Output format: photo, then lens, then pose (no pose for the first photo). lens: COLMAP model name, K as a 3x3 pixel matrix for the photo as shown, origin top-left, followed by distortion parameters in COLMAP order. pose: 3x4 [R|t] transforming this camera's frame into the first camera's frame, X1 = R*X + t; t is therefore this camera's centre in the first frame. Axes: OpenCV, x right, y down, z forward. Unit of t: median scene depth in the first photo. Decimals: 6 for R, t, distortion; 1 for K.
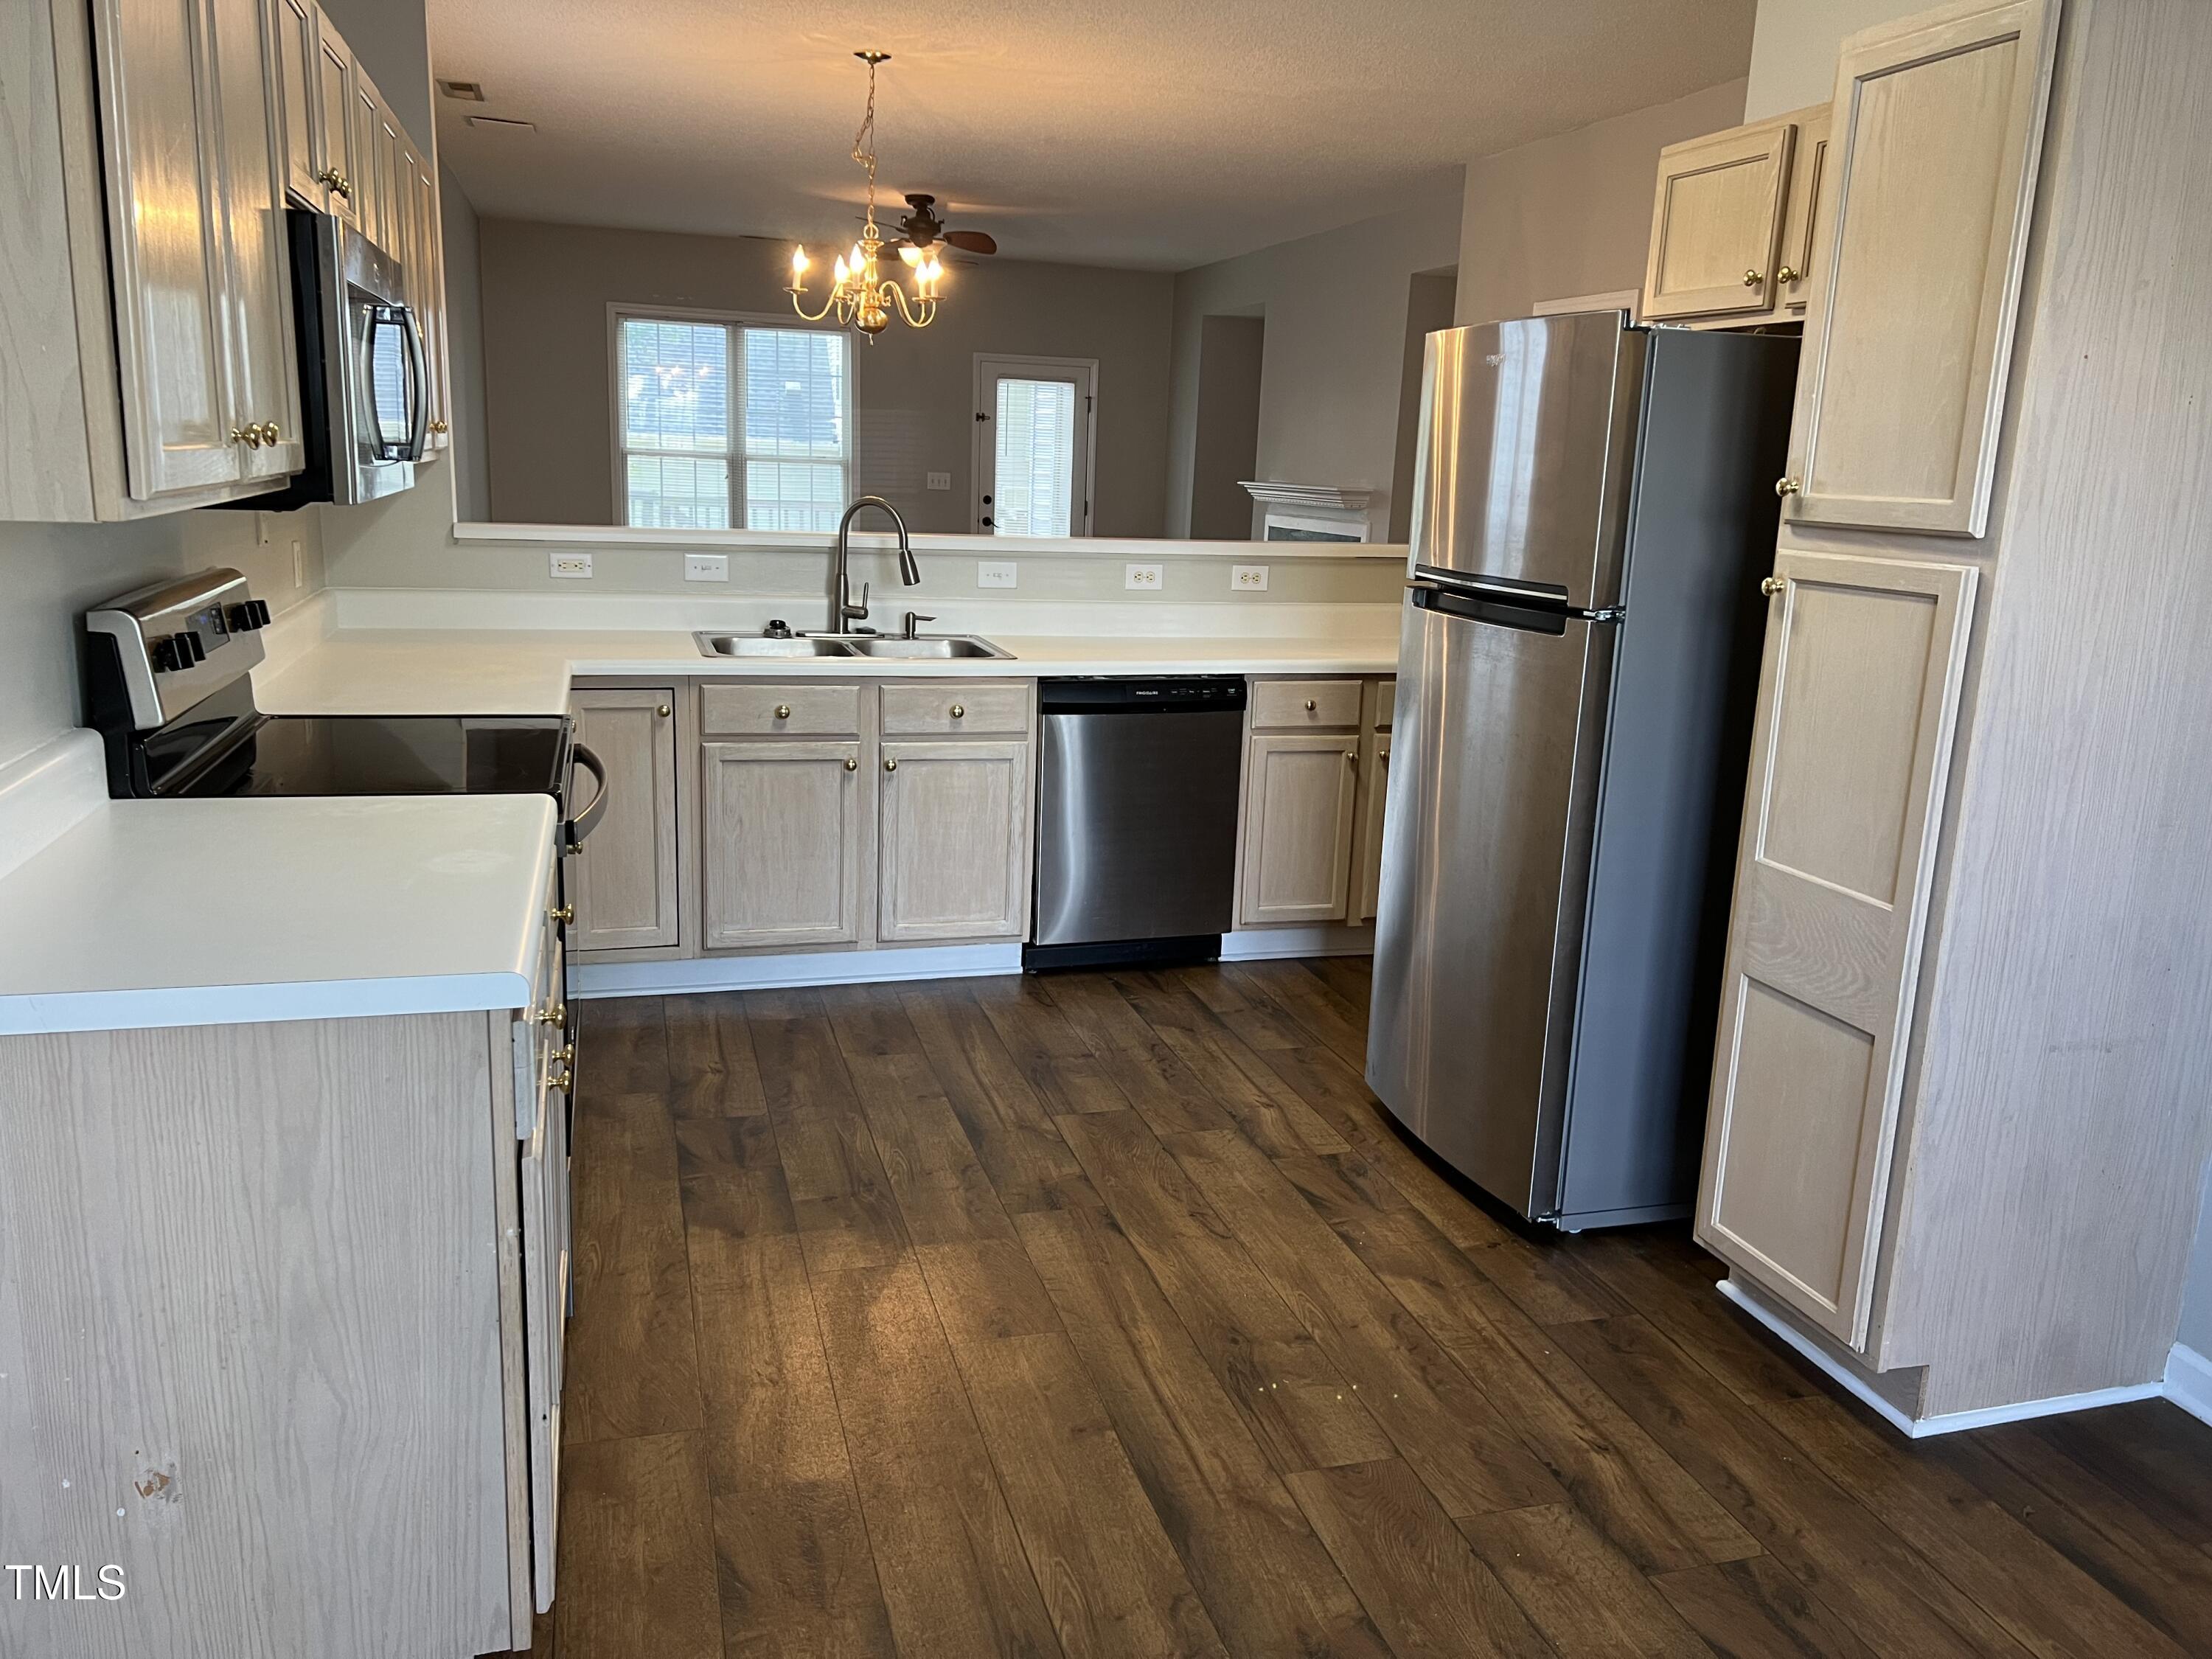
lens RADIAL K [[1656.8, 0, 1106.0], [0, 1656.8, 829.5], [0, 0, 1]] dist [0.143052, -0.174589]
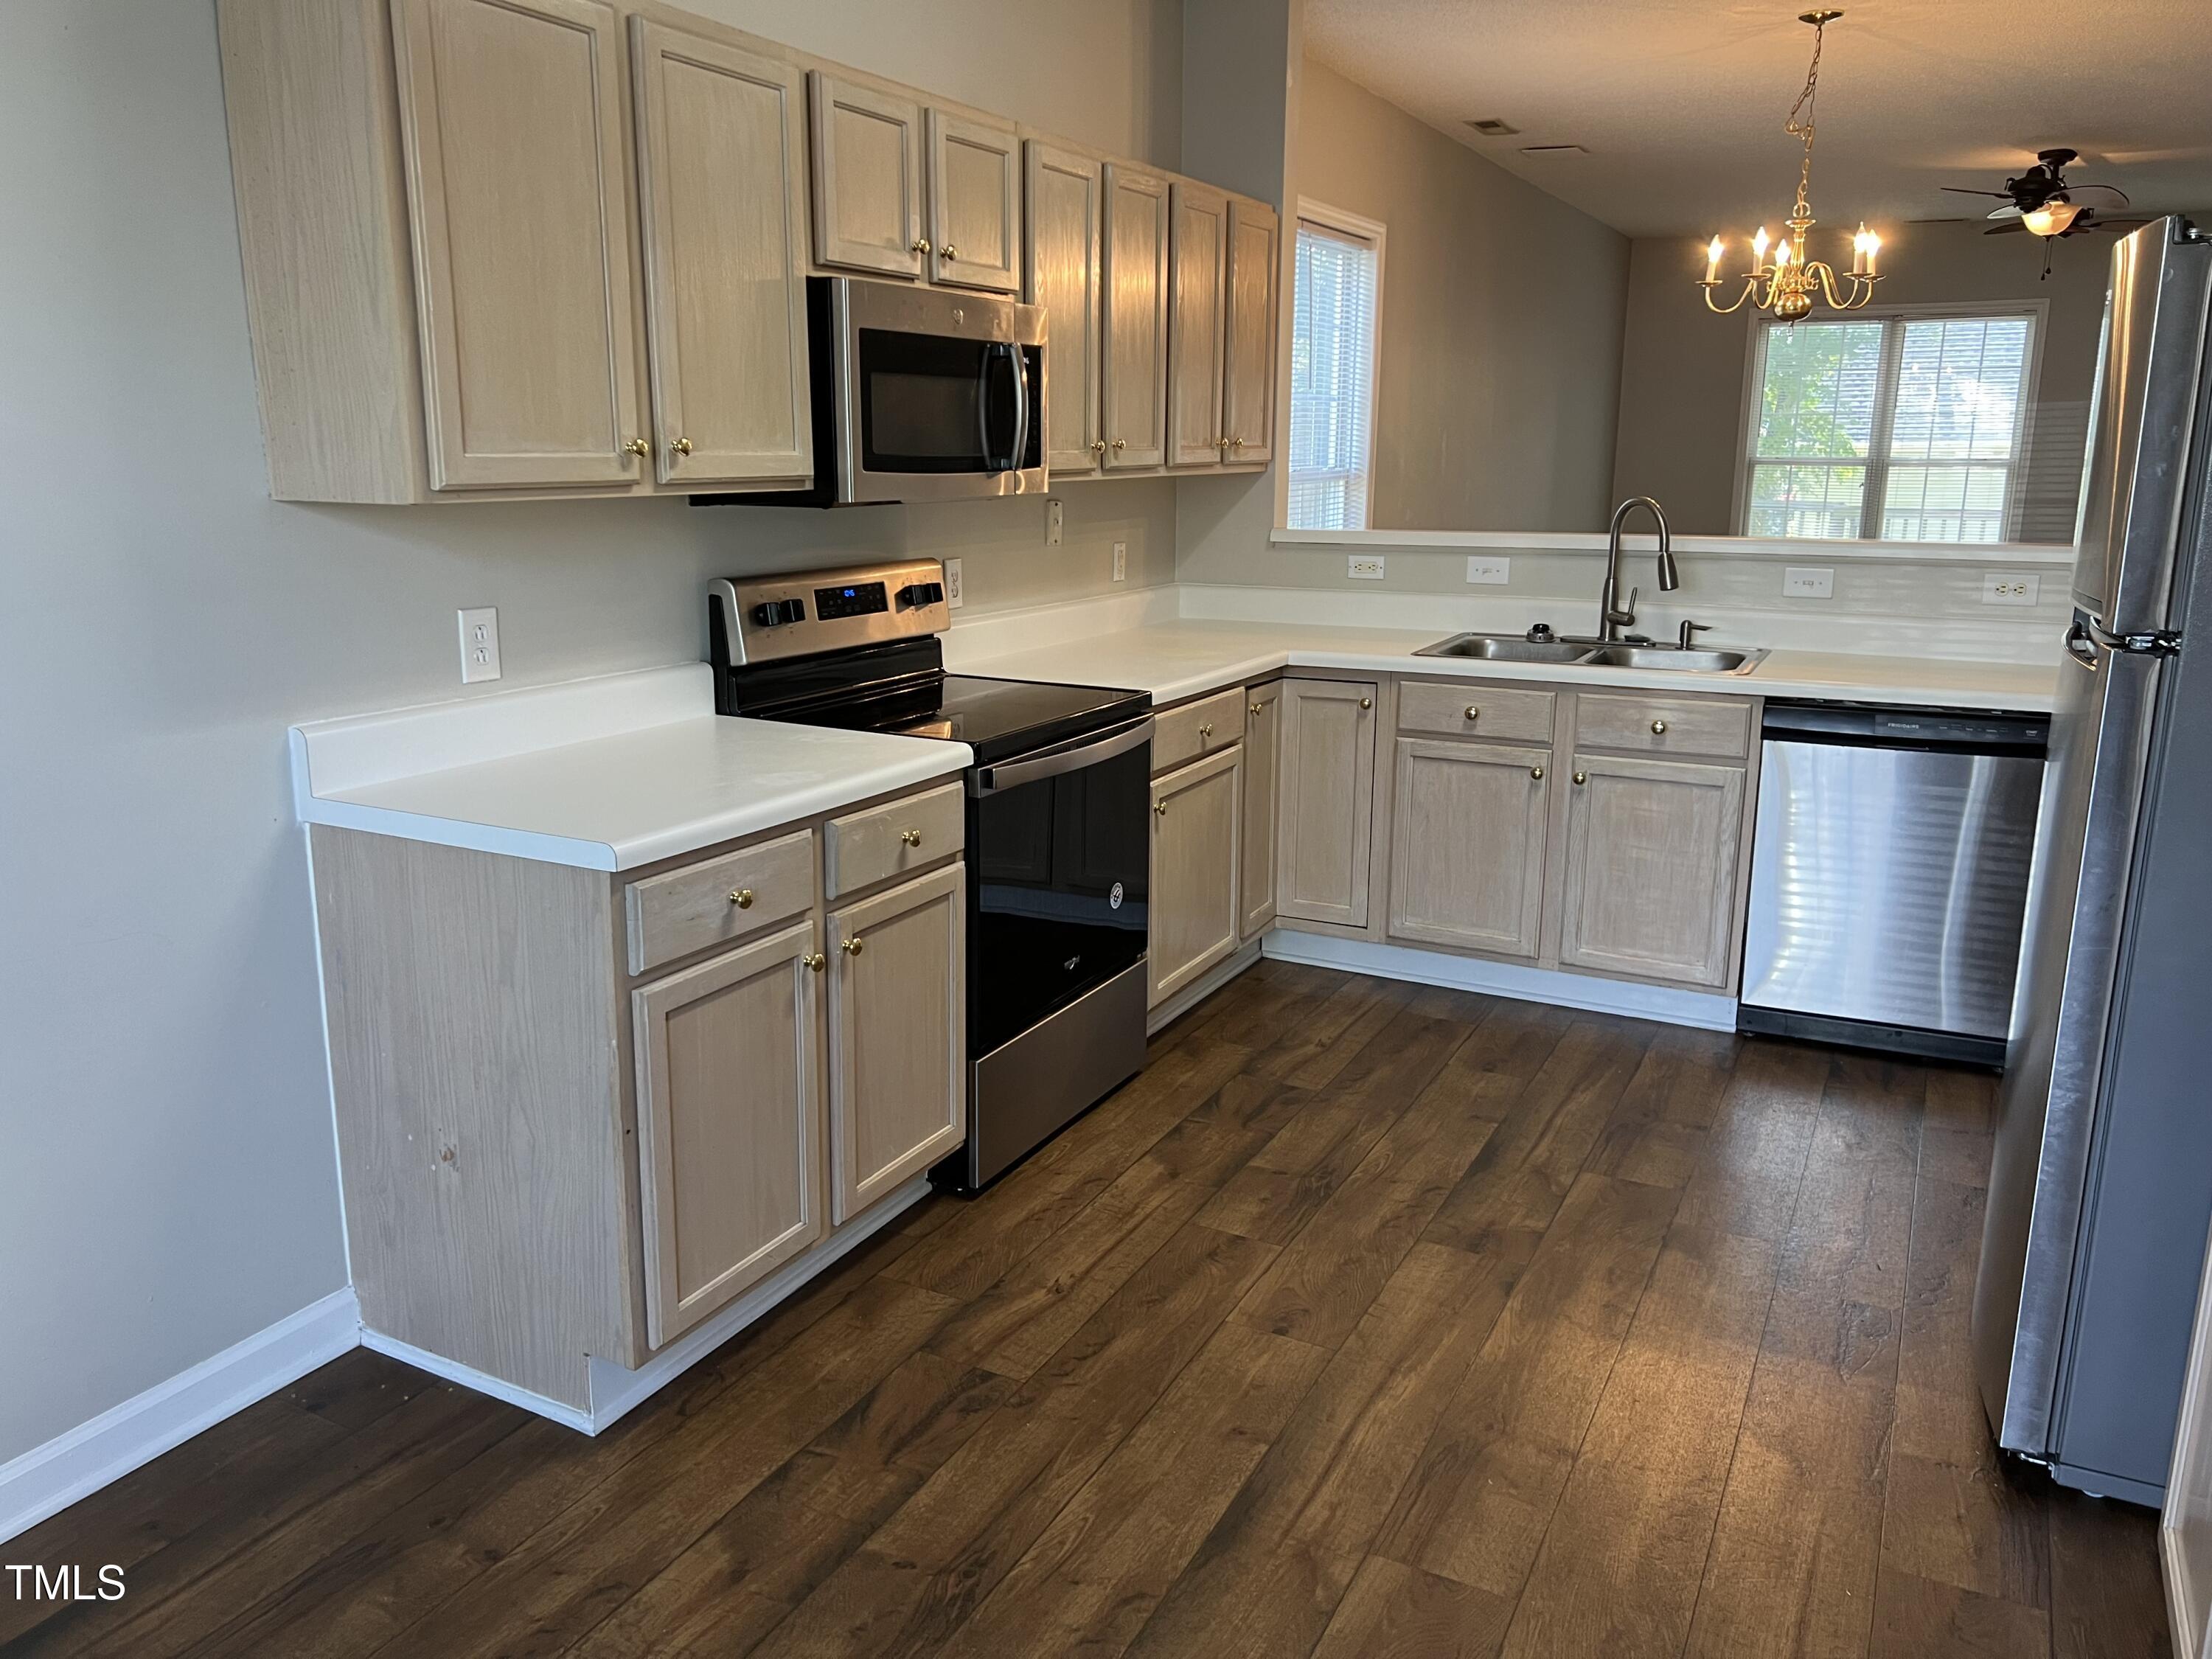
lens RADIAL K [[1662.2, 0, 1106.0], [0, 1662.2, 829.5], [0, 0, 1]] dist [0.102995, -0.126253]
pose [[0.717896, 0.125241, -0.684792, 0.332352], [-0.133050, 0.990235, 0.041621, -0.013624], [0.683318, 0.061232, 0.727549, 0.123541]]
